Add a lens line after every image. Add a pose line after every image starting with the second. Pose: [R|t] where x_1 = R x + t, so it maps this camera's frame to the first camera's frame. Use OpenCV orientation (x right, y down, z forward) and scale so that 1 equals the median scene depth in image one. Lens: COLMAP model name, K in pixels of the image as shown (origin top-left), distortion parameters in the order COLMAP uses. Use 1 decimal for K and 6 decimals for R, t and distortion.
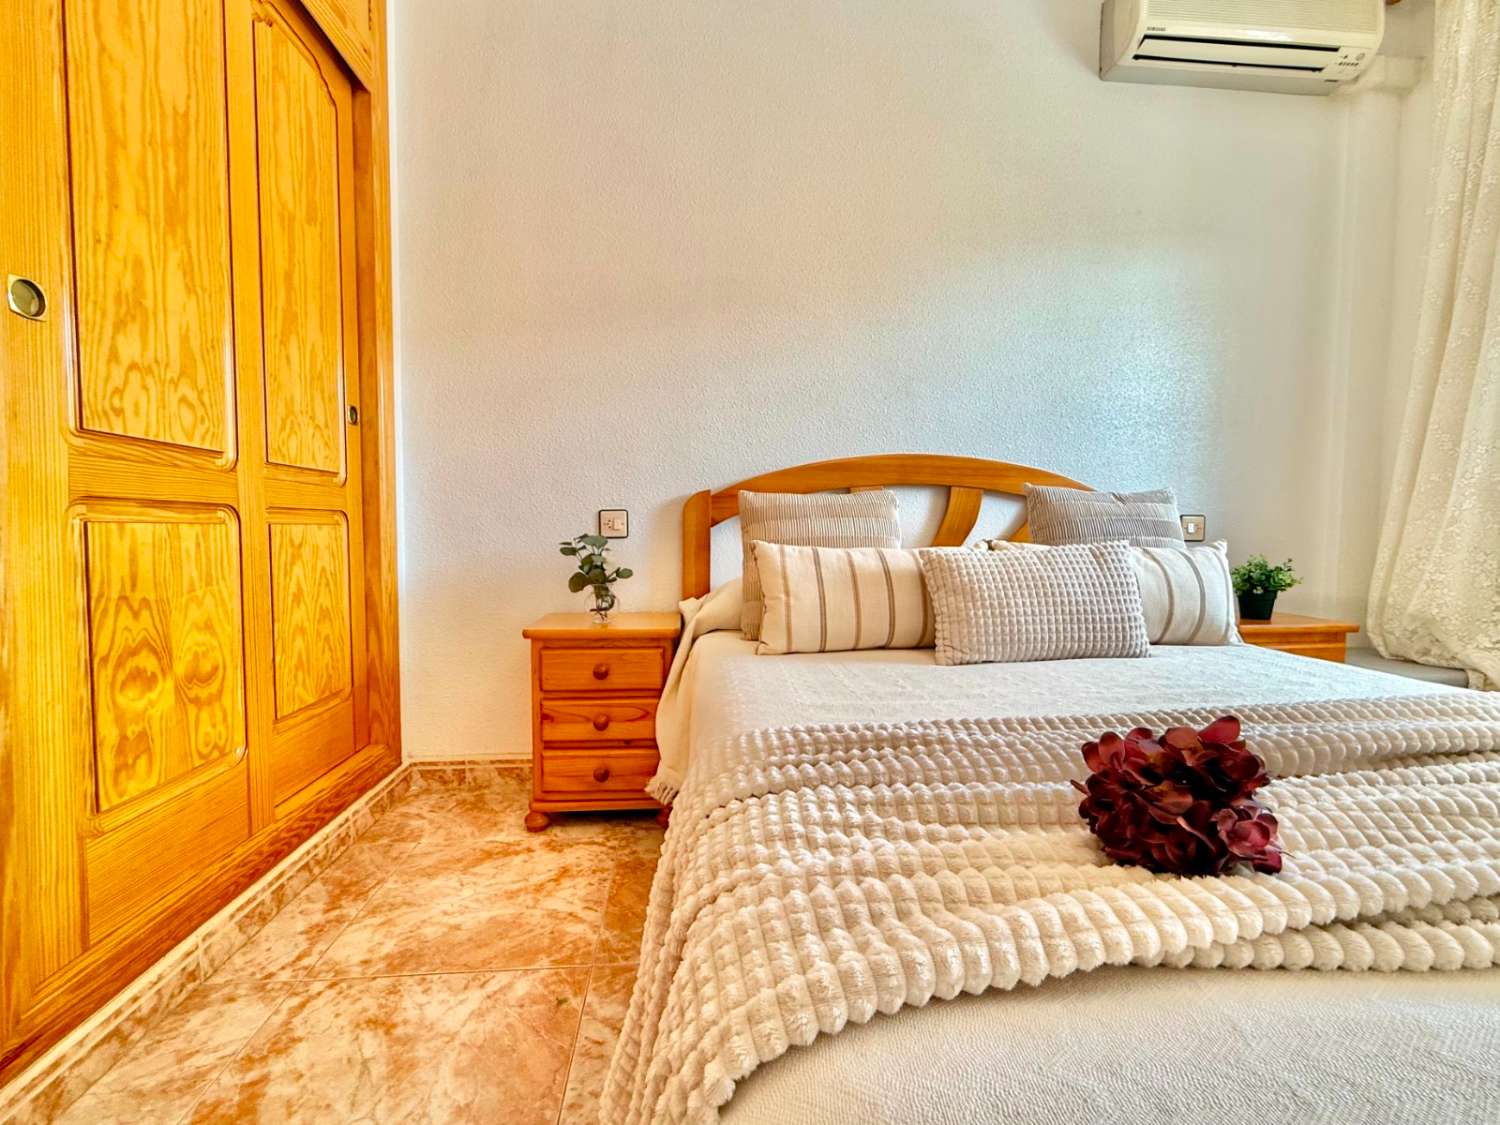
lens RADIAL K [[655.9, 0, 742.4], [0, 655.9, 561.4], [0, 0, 1]] dist [0.000648, -0.001077]
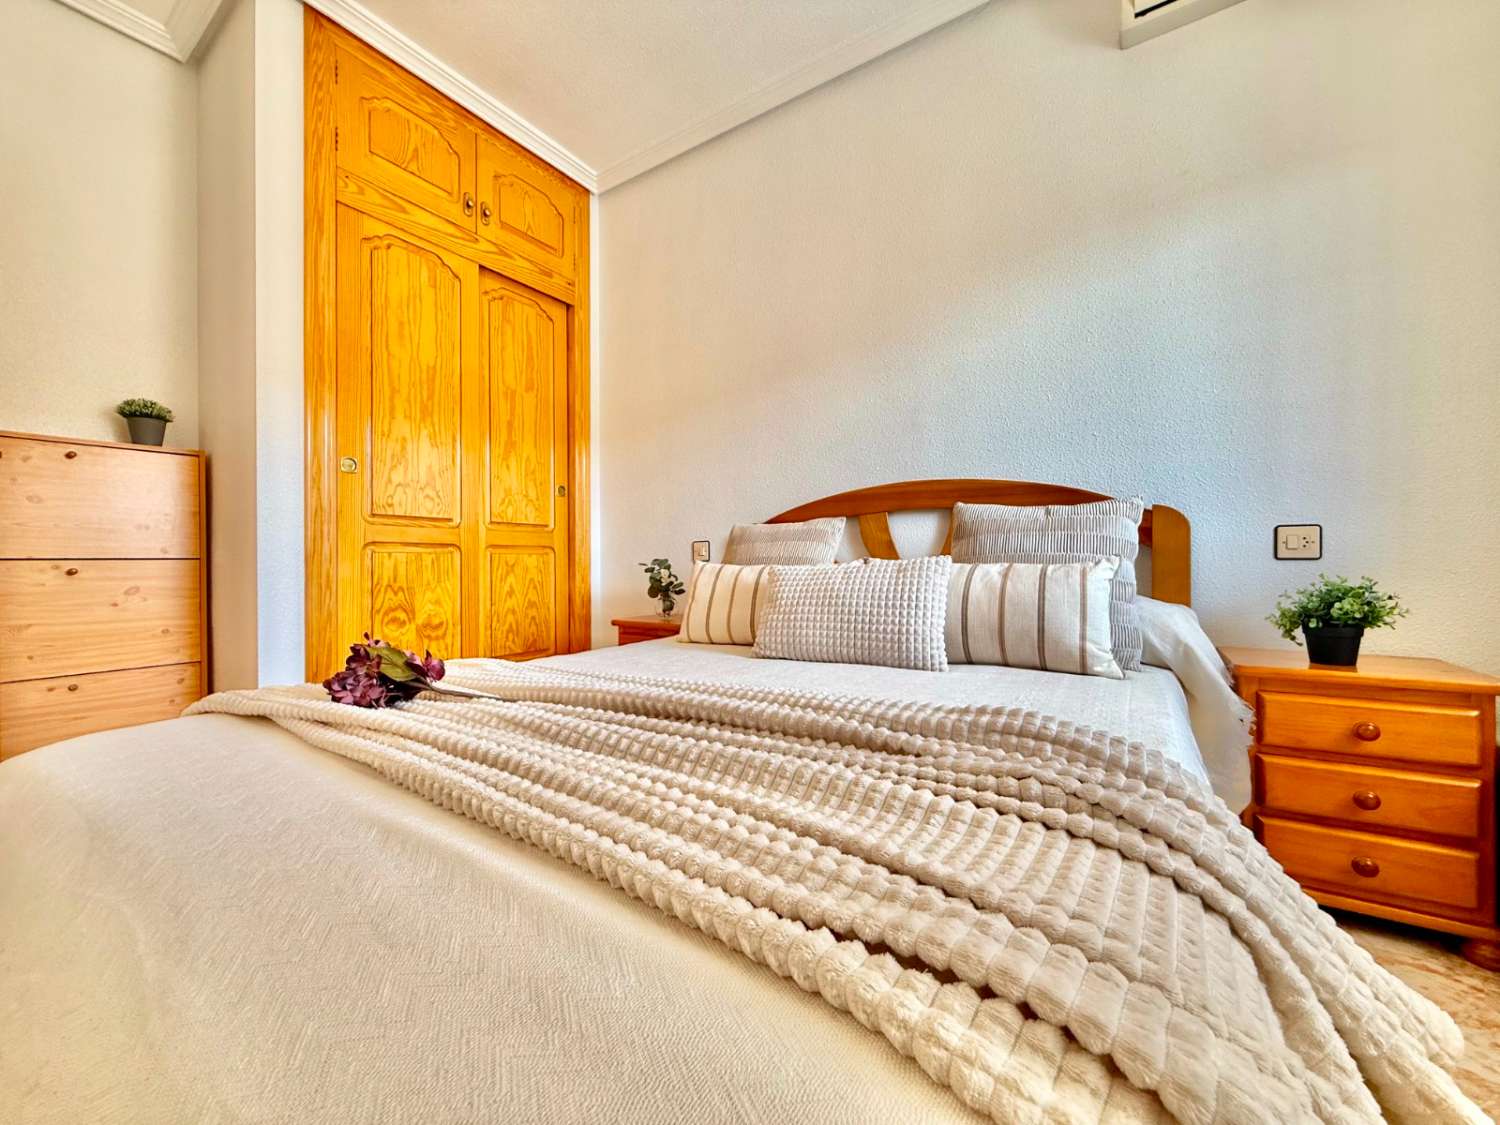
lens RADIAL K [[597.3, 0, 740.8], [0, 597.3, 562.8], [0, 0, 1]] dist [-0.001198, 0.000262]
pose [[0.780708, -0.007217, -0.624855, 0.857564], [-0.023039, 0.998921, -0.040323, 0.020836], [0.624472, 0.045877, 0.779699, 0.085941]]
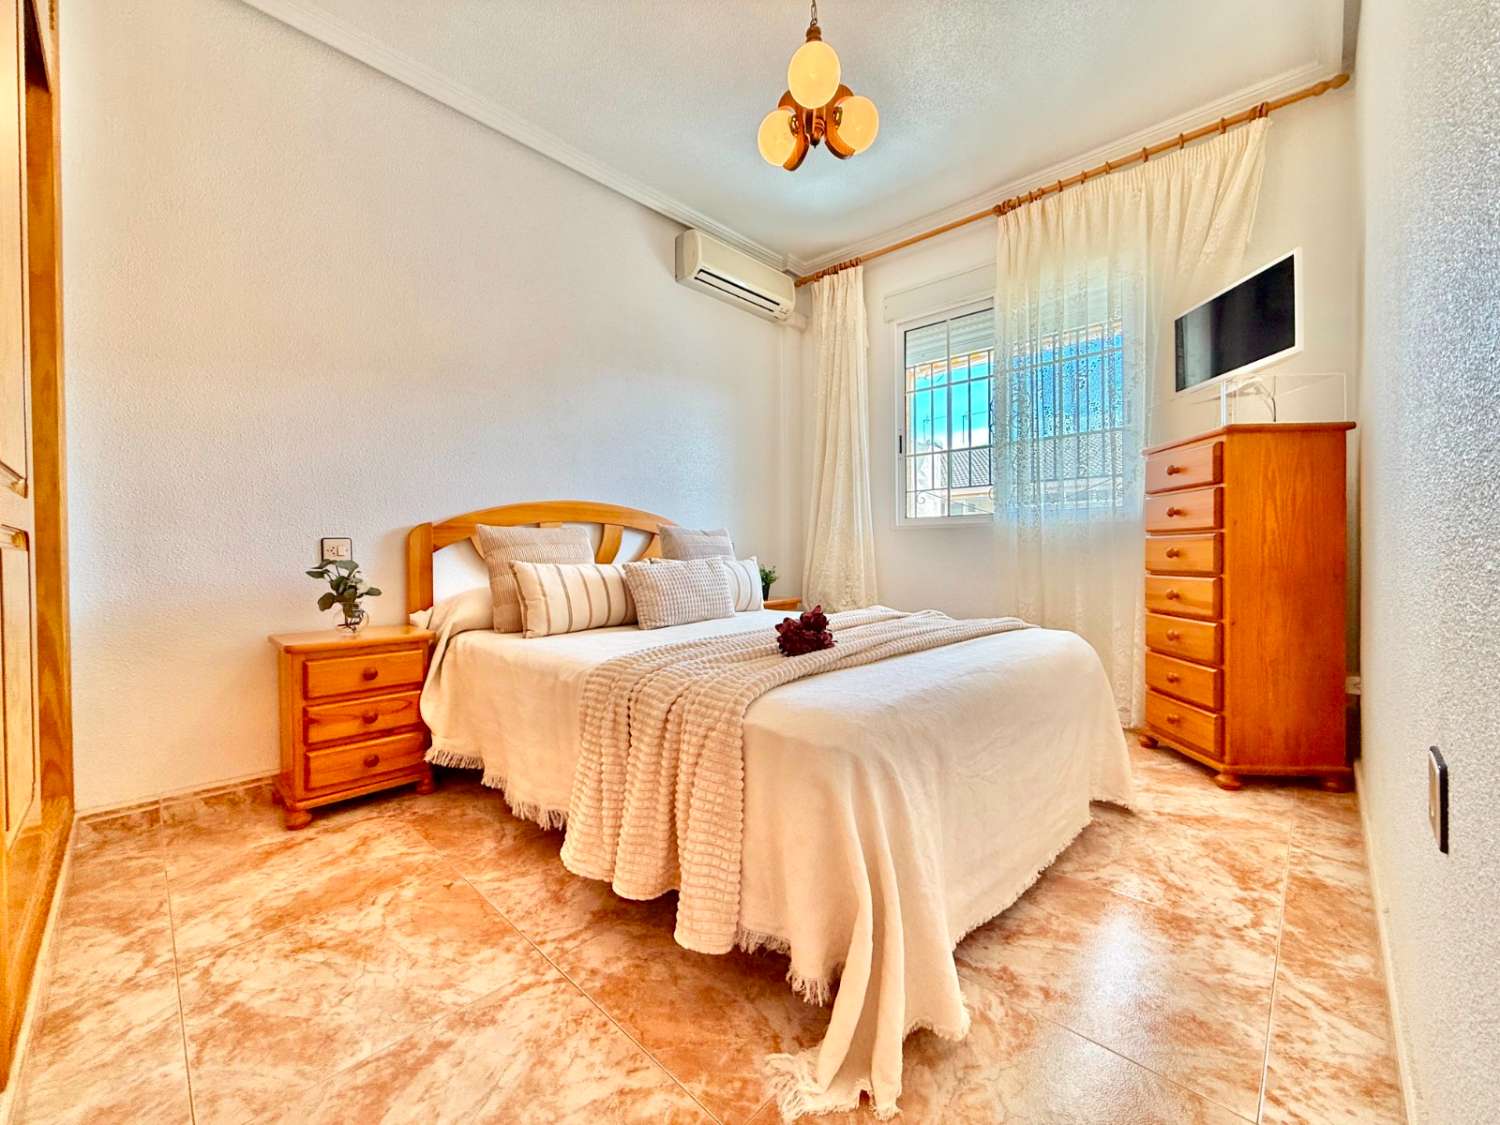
lens RADIAL K [[597.3, 0, 747.5], [0, 597.3, 561.6], [0, 0, 1]] dist [-0.001198, 0.000262]
pose [[0.750985, -0.019987, 0.660017, -0.445466], [0.046153, 0.998686, -0.022271, 0.022002], [-0.658705, 0.047187, 0.750920, -0.300898]]
